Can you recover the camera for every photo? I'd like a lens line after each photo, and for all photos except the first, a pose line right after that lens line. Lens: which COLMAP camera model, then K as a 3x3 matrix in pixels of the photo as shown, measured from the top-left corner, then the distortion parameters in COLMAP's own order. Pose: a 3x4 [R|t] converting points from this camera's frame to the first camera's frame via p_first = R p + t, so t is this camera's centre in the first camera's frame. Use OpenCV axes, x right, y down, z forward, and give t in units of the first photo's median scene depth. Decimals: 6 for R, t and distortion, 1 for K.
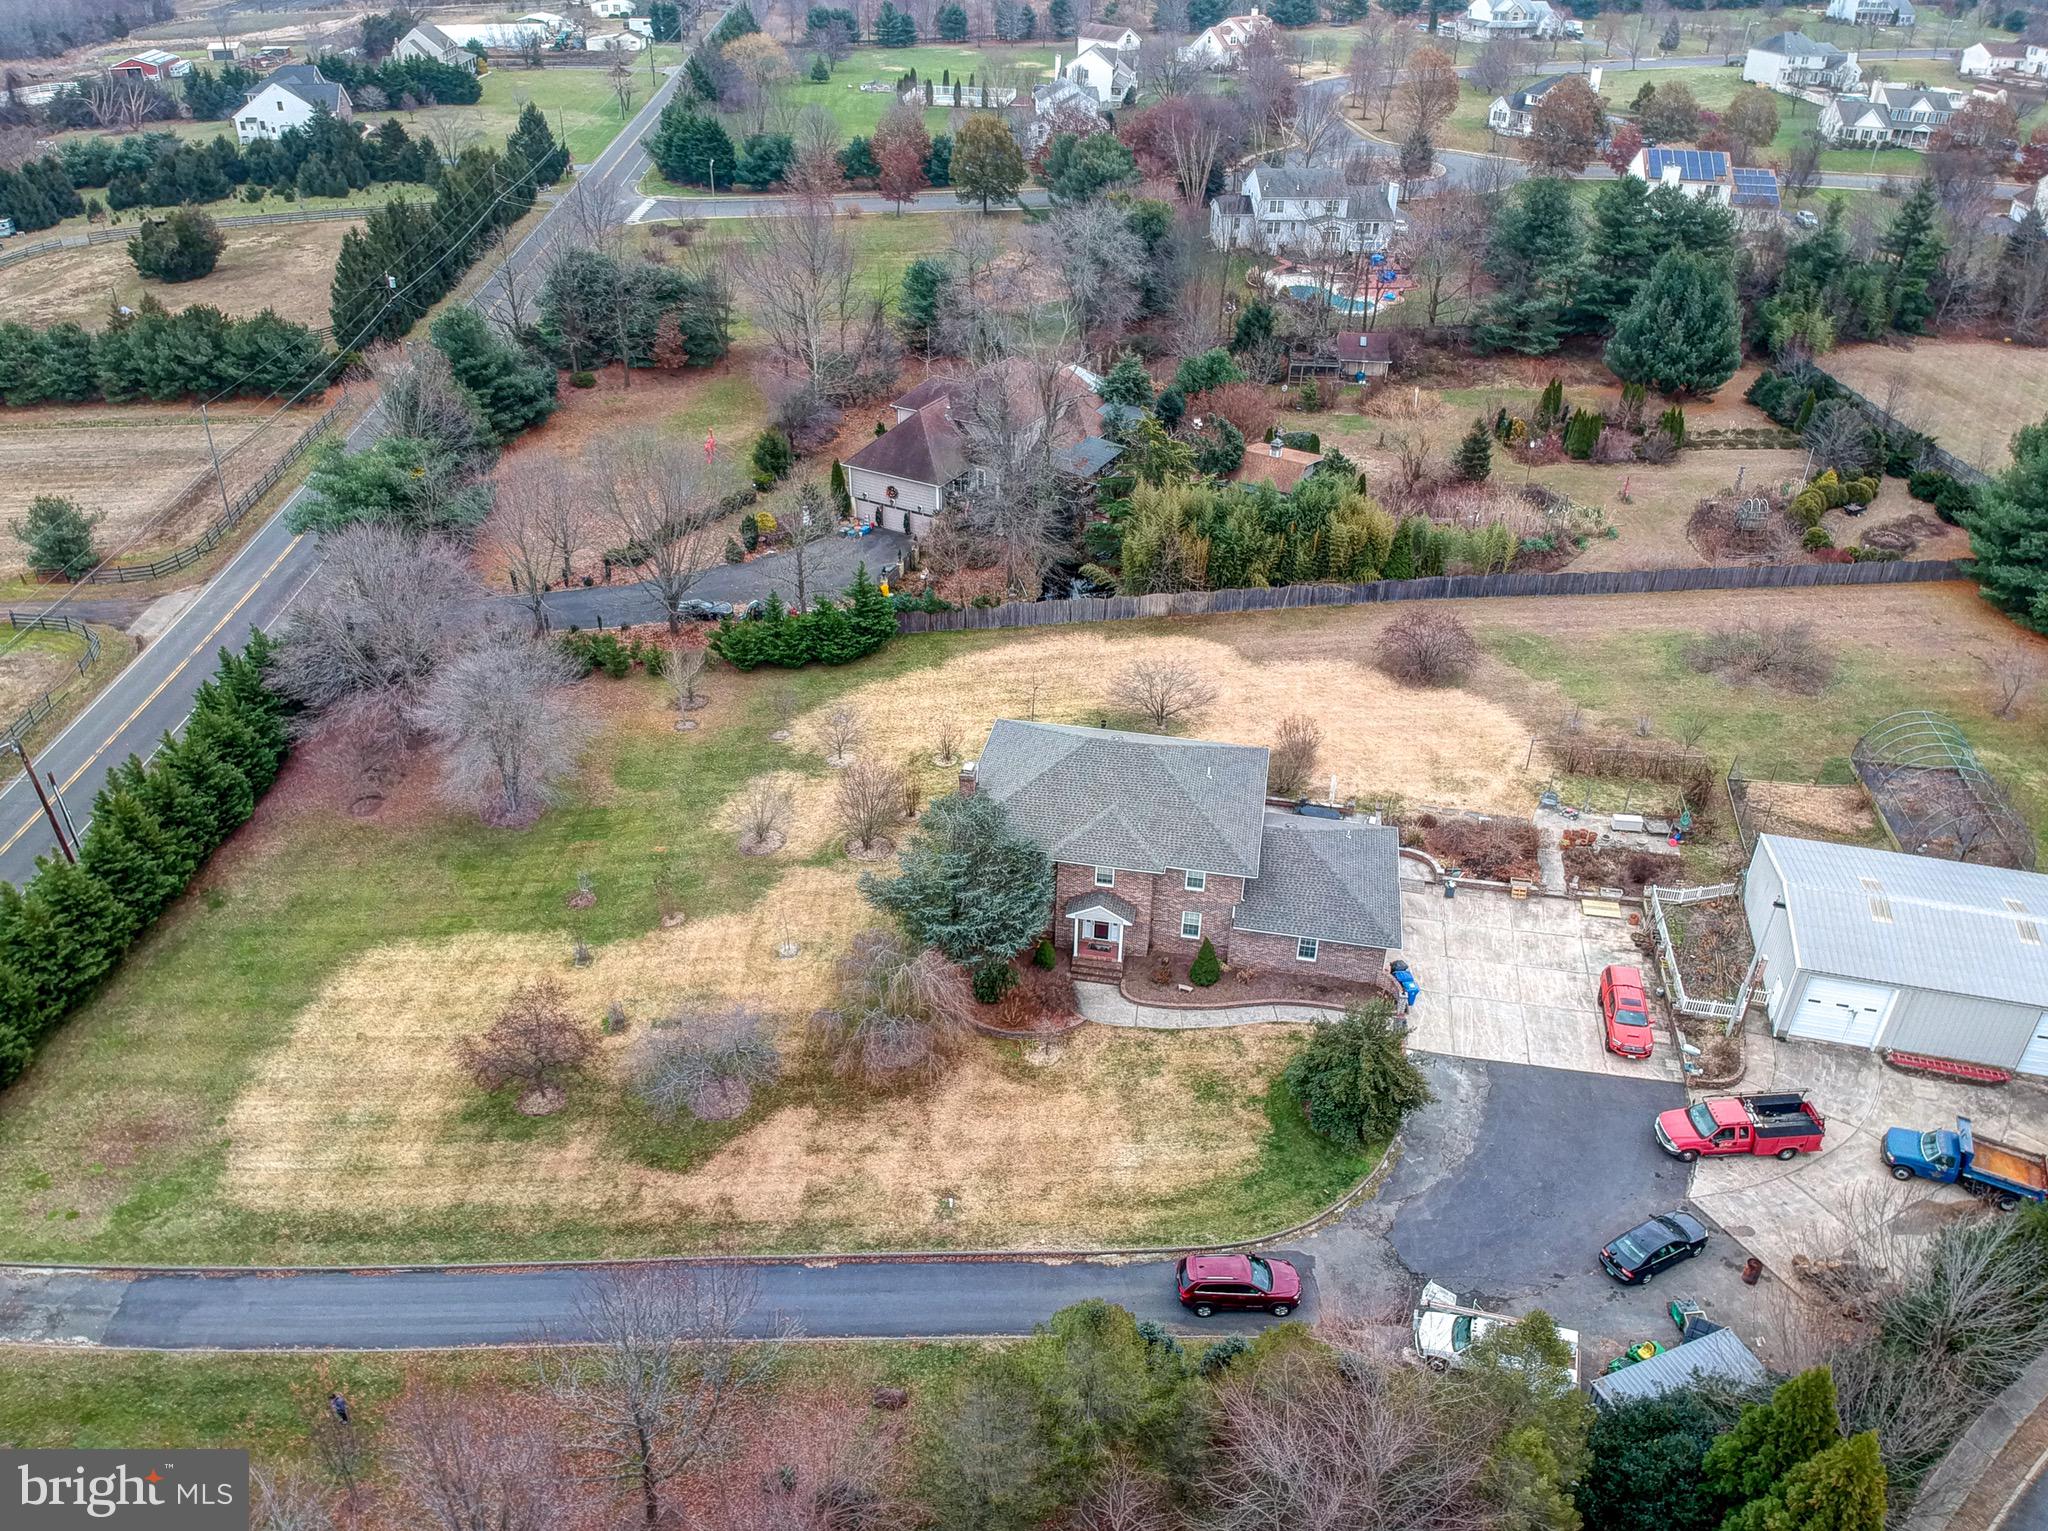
lens RADIAL K [[1513.2, 0, 1012.5], [0, 1513.2, 766.8], [0, 0, 1]] dist [0.064627, -0.133946]
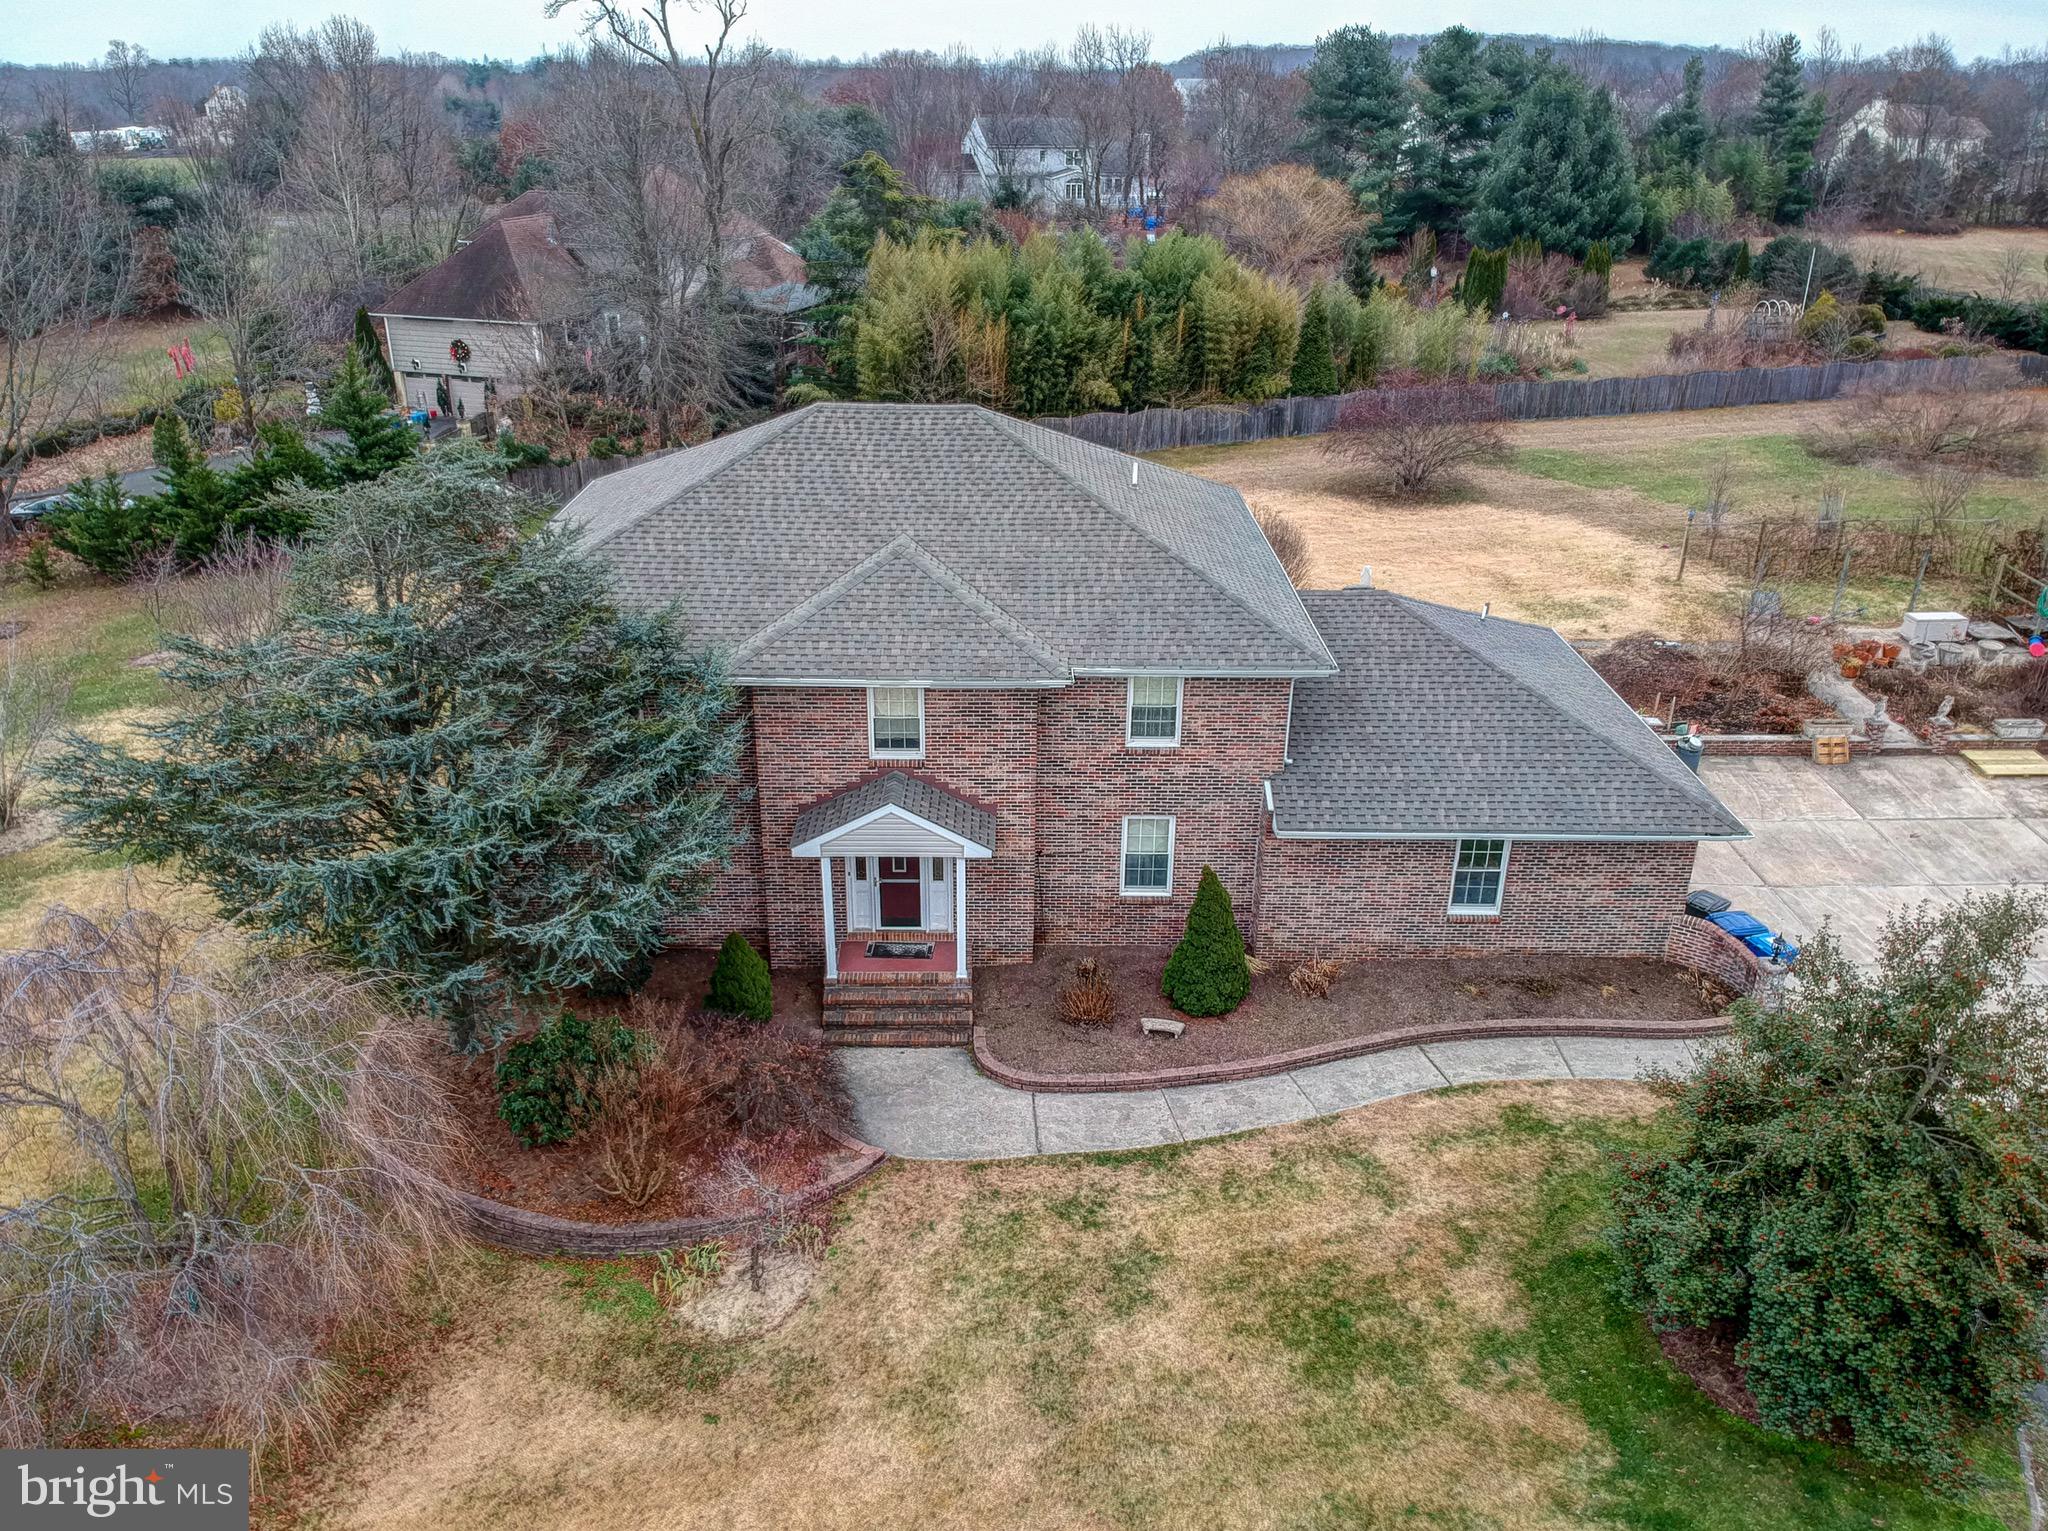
lens RADIAL K [[1513.2, 0, 1028.4], [0, 1513.2, 785.4], [0, 0, 1]] dist [0.064627, -0.133946]
pose [[0.979935, -0.086228, 0.179702, 0.027726], [0.106680, 0.988473, -0.107427, 0.124263], [-0.168368, 0.124442, 0.977838, 0.657742]]
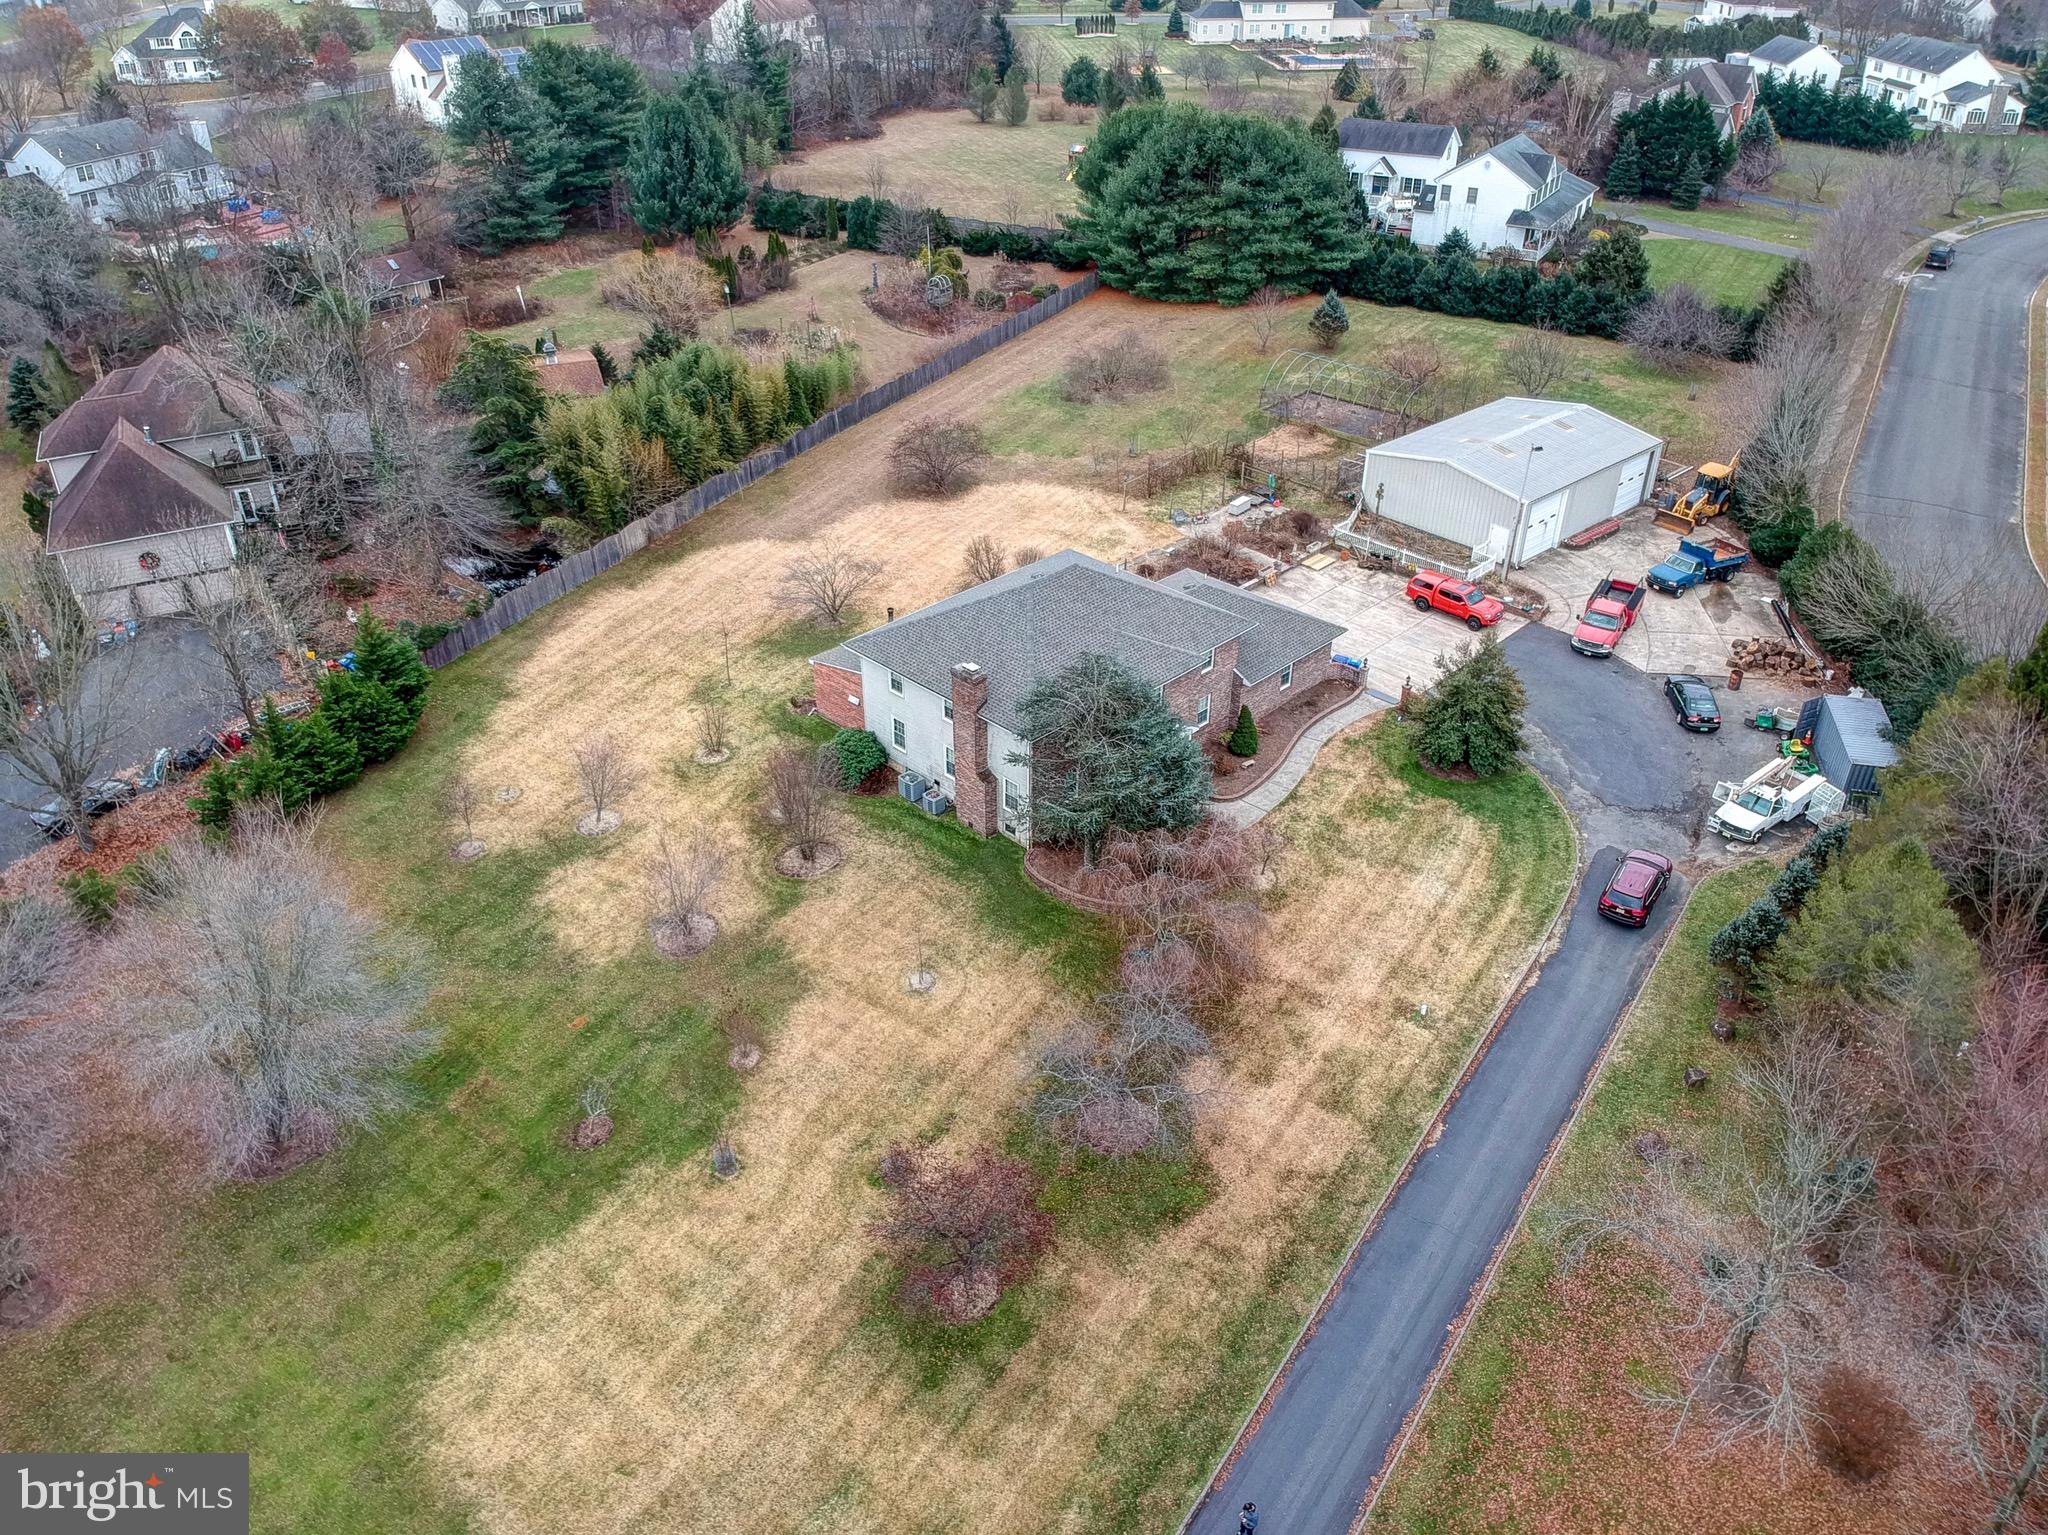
lens RADIAL K [[1513.2, 0, 1020.1], [0, 1513.2, 769.7], [0, 0, 1]] dist [0.064627, -0.133946]
pose [[0.559622, -0.453122, 0.693904, -0.628072], [0.441309, 0.871642, 0.213278, -0.117577], [-0.701477, 0.186872, 0.687757, 0.436633]]
